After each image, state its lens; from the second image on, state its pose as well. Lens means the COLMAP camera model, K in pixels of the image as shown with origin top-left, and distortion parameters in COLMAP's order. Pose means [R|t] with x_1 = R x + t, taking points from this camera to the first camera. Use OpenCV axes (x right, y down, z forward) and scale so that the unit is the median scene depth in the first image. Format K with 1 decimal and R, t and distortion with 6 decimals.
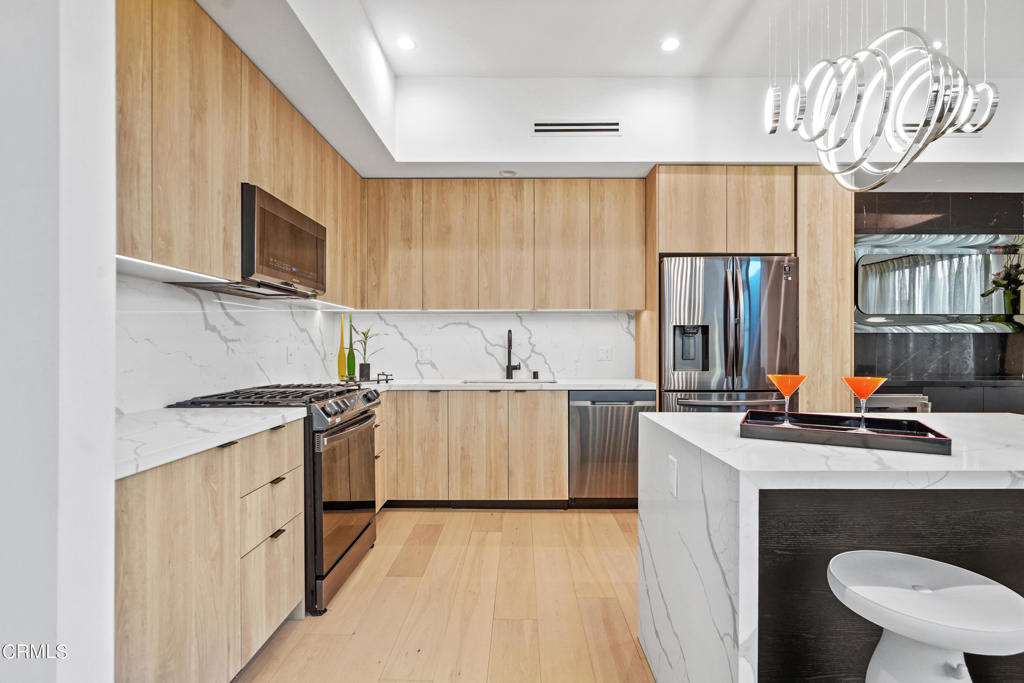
lens RADIAL K [[478.4, 0, 529.2], [0, 478.4, 353.9], [0, 0, 1]] dist [-0.013103, 0.000319]
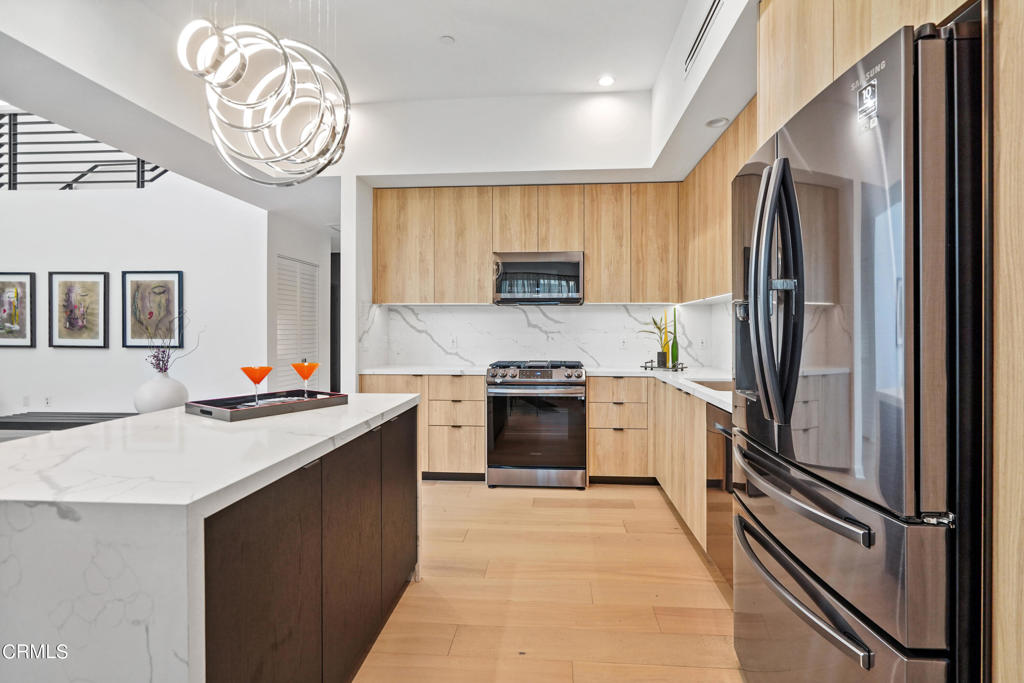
lens RADIAL K [[478.4, 0, 535.9], [0, 478.4, 345.3], [0, 0, 1]] dist [-0.013103, 0.000319]
pose [[-0.072863, 0.034254, -0.996754, 1.126559], [-0.014802, 0.999263, 0.035422, -0.043472], [0.997232, 0.017335, -0.072303, 1.100146]]
